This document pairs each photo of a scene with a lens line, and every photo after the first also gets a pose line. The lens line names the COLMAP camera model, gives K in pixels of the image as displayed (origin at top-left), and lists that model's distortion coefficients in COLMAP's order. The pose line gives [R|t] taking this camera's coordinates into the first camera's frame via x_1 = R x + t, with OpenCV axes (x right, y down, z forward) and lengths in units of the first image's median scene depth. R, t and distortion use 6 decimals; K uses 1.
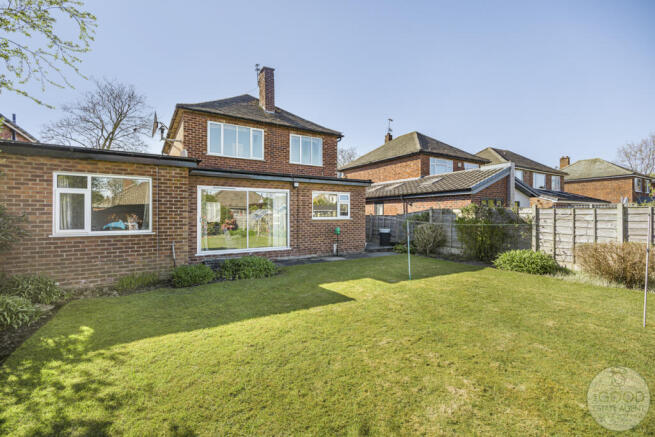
lens RADIAL K [[298.6, 0, 327.5], [0, 298.6, 218.5], [0, 0, 1]] dist [0.000806, 0.000006]
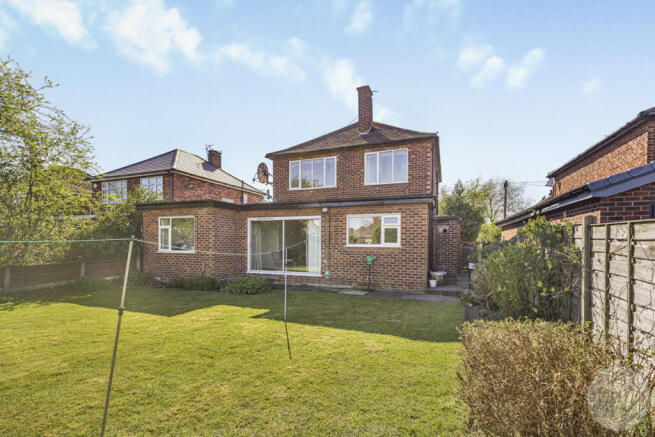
lens RADIAL K [[301.3, 0, 326.4], [0, 301.3, 253.7], [0, 0, 1]] dist [0.000428, -0.000119]
pose [[0.583743, 0.036117, -0.811135, 0.611449], [-0.014239, 0.999312, 0.034249, -0.005482], [0.811814, -0.008443, 0.583855, 0.389792]]
